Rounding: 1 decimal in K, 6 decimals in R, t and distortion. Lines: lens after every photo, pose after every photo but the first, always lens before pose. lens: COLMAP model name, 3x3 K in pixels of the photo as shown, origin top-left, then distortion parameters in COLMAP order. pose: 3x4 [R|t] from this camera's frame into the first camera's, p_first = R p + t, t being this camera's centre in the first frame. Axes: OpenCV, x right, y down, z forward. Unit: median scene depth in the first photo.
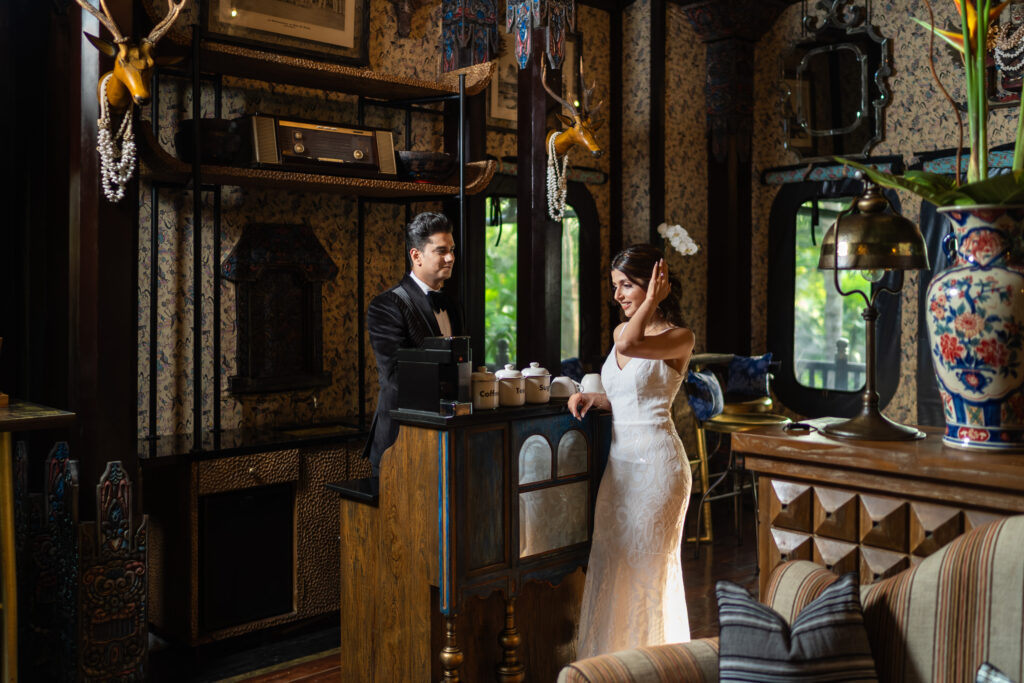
lens RADIAL K [[1017.7, 0, 510.7], [0, 1017.7, 346.0], [0, 0, 1]] dist [-0.017998, 0.000000]
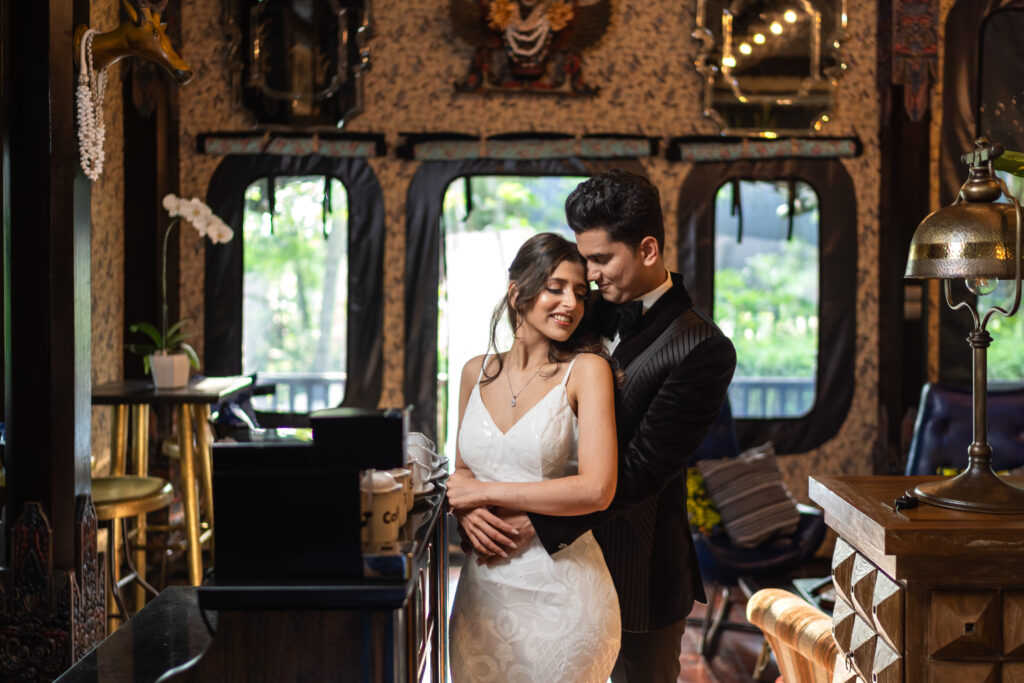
lens RADIAL K [[1017.7, 0, 512.6], [0, 1017.7, 340.0], [0, 0, 1]] dist [-0.017998, 0.000000]
pose [[0.661637, -0.038795, 0.748820, -0.195210], [0.035652, 0.999159, 0.020263, -0.026501], [-0.748976, 0.013290, 0.662464, 0.347253]]
